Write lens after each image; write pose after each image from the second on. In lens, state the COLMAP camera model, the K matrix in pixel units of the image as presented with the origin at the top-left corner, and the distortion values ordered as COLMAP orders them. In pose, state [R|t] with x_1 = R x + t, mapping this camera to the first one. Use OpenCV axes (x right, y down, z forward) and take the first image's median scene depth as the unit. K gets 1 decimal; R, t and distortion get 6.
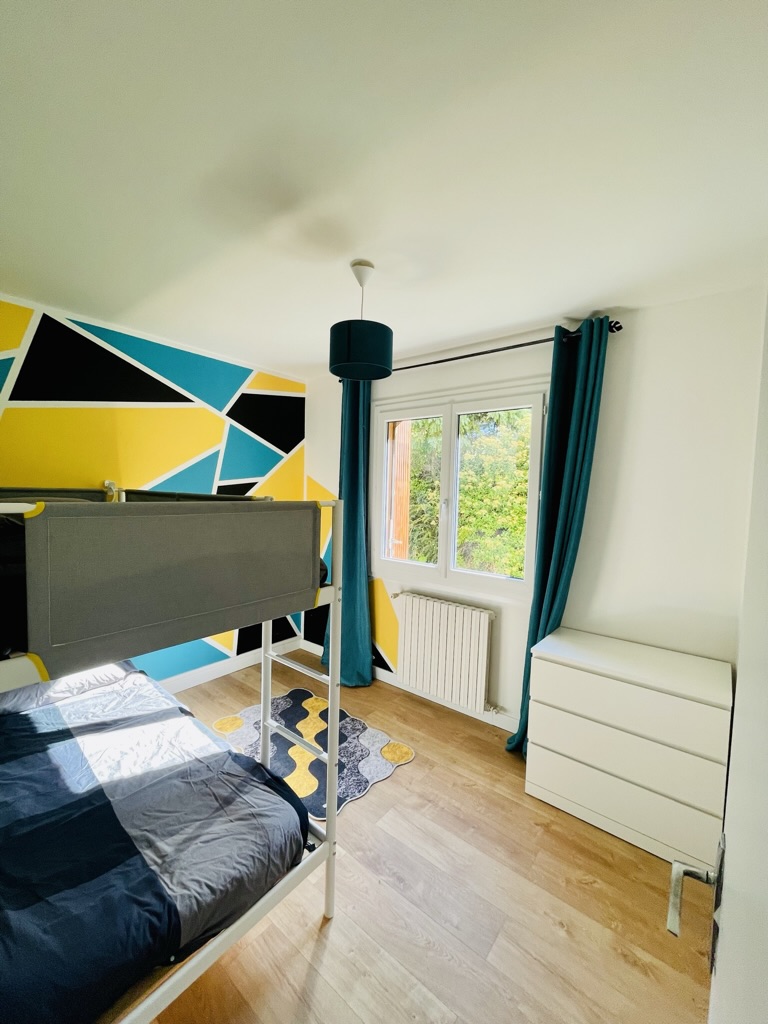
lens RADIAL K [[415.4, 0, 386.2], [0, 415.4, 513.7], [0, 0, 1]] dist [-0.004007, 0.000599]
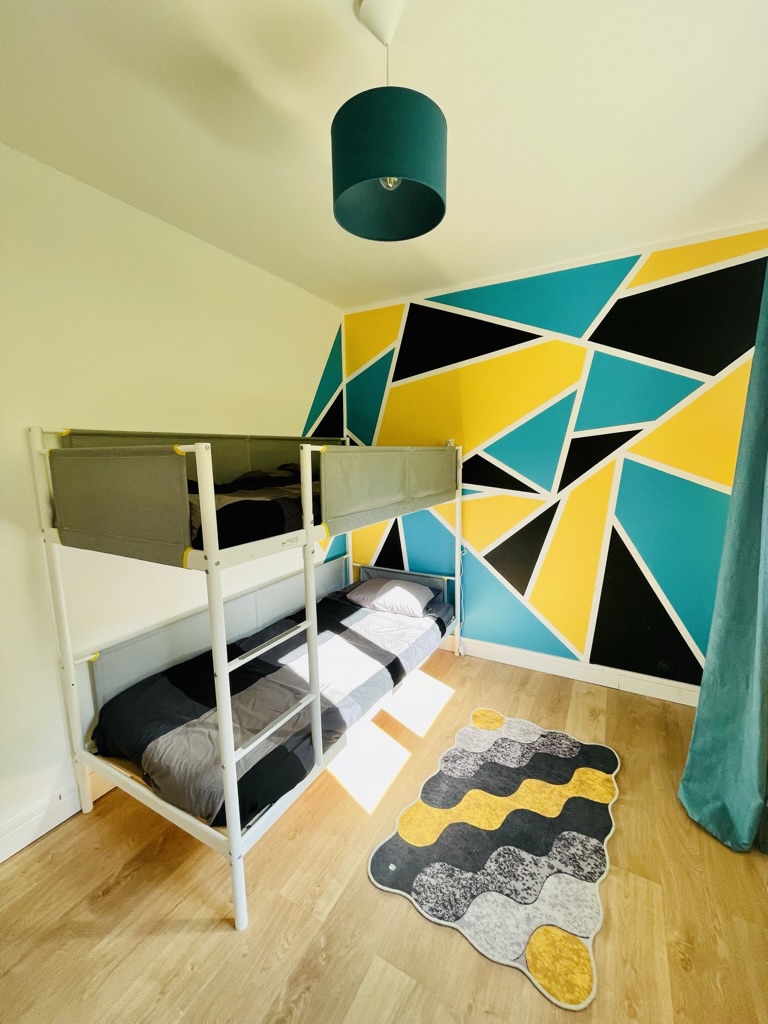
lens RADIAL K [[415.4, 0, 384.0], [0, 415.4, 512.9], [0, 0, 1]] dist [-0.004007, 0.000599]
pose [[0.166903, 0.115673, -0.979165, 0.355082], [-0.039177, 0.993088, 0.110640, -0.001443], [0.985195, 0.019895, 0.170281, 0.603183]]
